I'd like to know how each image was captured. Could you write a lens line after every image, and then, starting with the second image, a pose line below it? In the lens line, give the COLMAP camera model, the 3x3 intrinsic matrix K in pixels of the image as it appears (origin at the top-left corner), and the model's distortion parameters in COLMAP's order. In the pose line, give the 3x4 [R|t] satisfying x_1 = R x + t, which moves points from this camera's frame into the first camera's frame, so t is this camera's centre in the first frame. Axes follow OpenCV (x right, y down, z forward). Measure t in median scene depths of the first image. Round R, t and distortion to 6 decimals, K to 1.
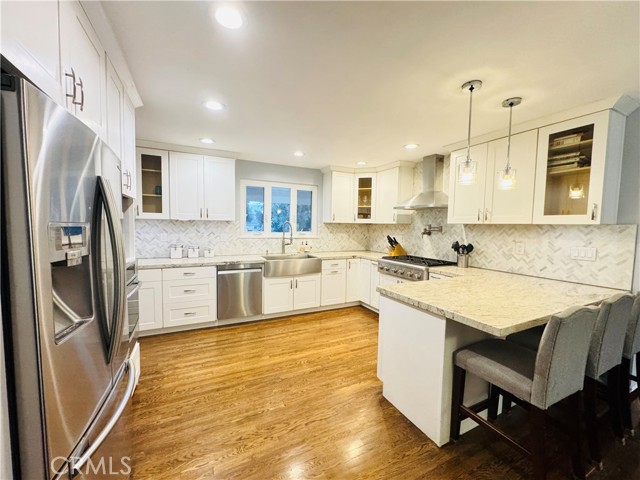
lens RADIAL K [[257.8, 0, 314.2], [0, 257.8, 242.5], [0, 0, 1]] dist [-0.000834, -0.000379]
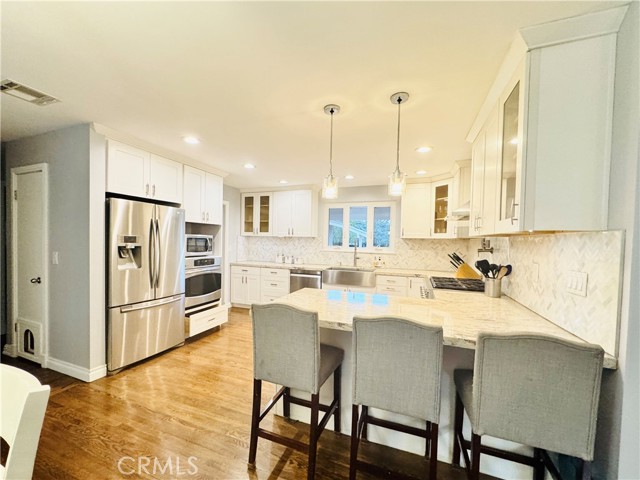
lens RADIAL K [[257.8, 0, 314.9], [0, 257.8, 246.7], [0, 0, 1]] dist [-0.000834, -0.000379]
pose [[0.685334, 0.013736, -0.728099, 0.695205], [-0.060025, 0.997485, -0.037681, 0.013227], [0.725750, 0.069528, 0.684436, 0.150131]]
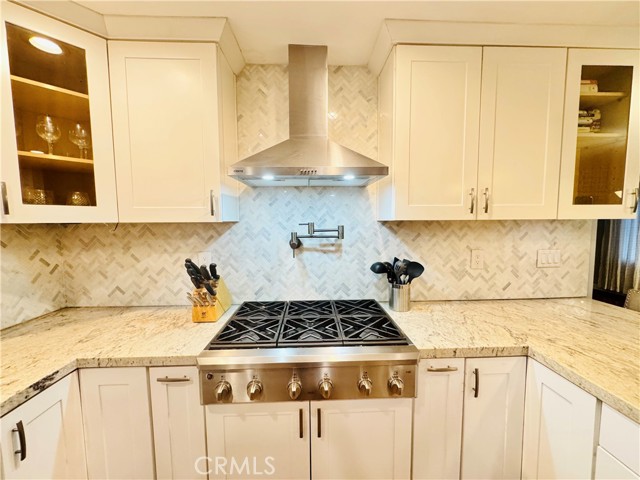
lens RADIAL K [[257.8, 0, 323.1], [0, 257.8, 240.1], [0, 0, 1]] dist [-0.000834, -0.000379]
pose [[0.392510, -0.085381, 0.915776, 0.075838], [0.077567, 0.995208, 0.059541, -0.068228], [-0.916471, 0.047664, 0.397252, 0.854036]]
